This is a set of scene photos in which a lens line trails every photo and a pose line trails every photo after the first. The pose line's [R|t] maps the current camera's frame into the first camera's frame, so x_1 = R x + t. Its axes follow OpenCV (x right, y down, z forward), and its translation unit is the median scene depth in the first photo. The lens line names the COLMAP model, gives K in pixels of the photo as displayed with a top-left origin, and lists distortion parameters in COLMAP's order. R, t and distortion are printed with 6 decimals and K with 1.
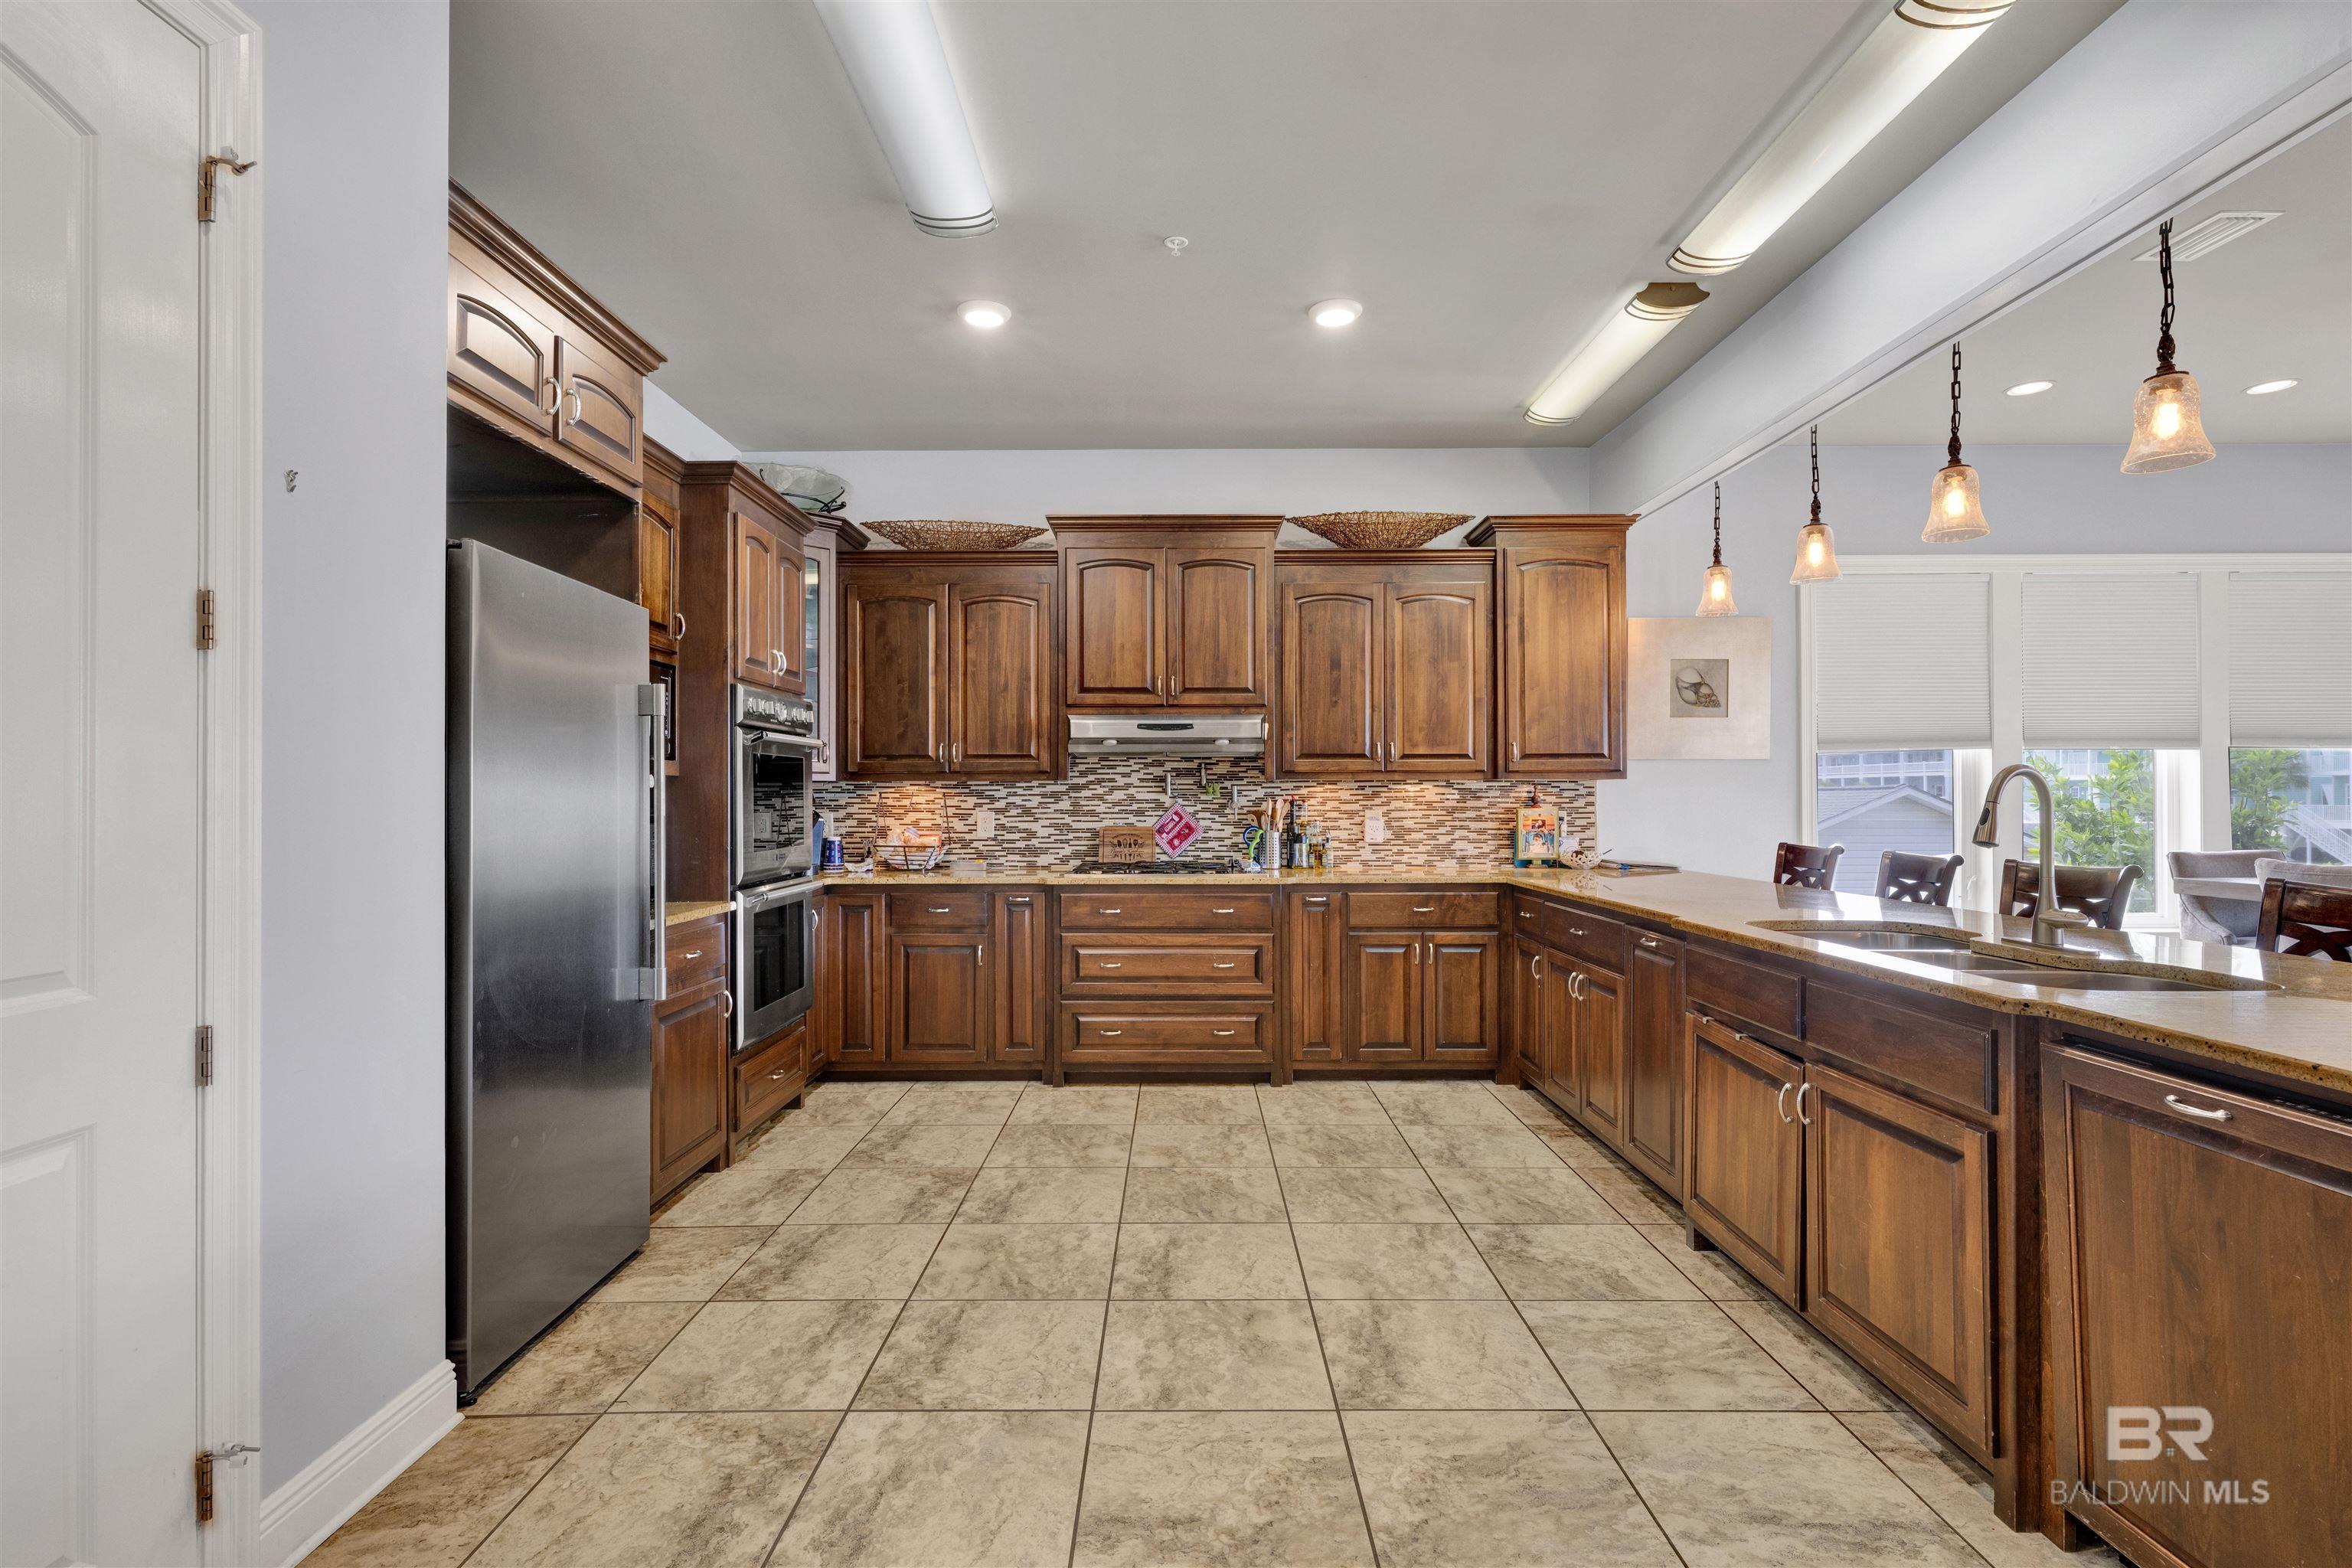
lens RADIAL K [[1116.8, 0, 1176.0], [0, 1116.8, 784.0], [0, 0, 1]] dist [0.000185, 0.000031]
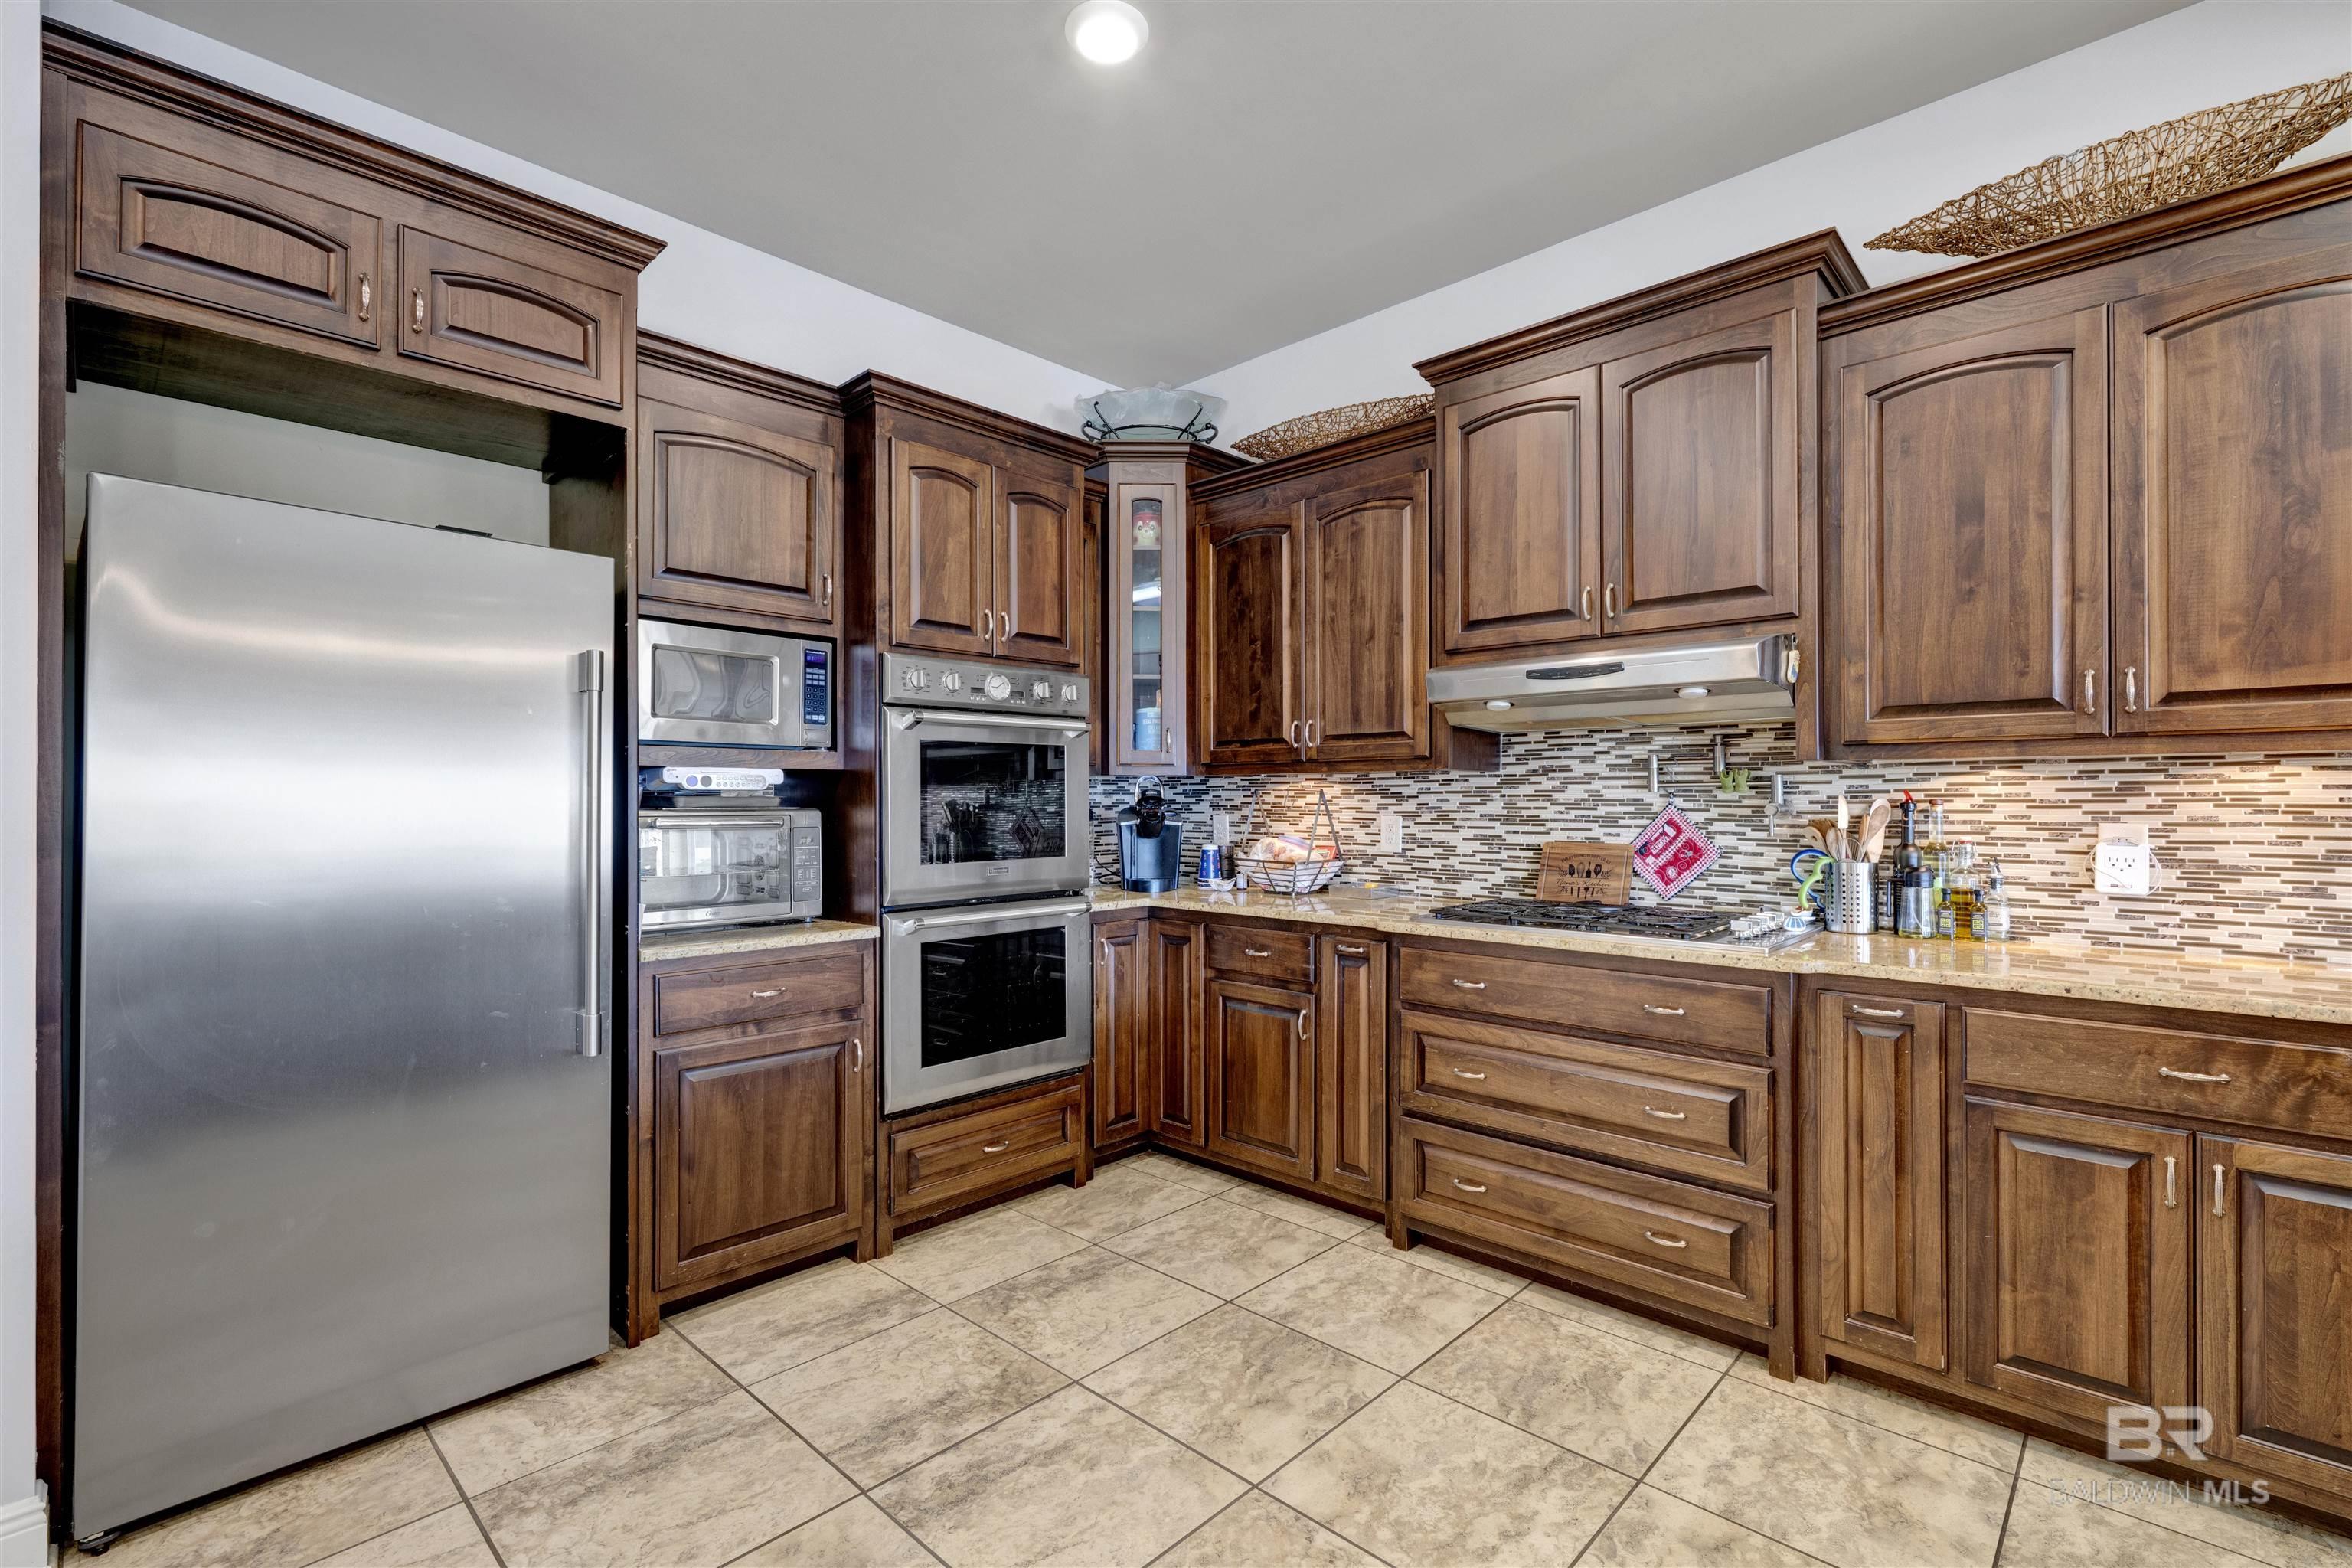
lens RADIAL K [[1052.9, 0, 1175.2], [0, 1052.9, 793.1], [0, 0, 1]] dist [-0.001751, 0.000576]
pose [[0.725437, -0.002530, -0.688284, 0.204134], [0.009150, 0.999940, 0.005968, 0.005320], [0.688228, -0.010627, 0.725417, 0.449586]]
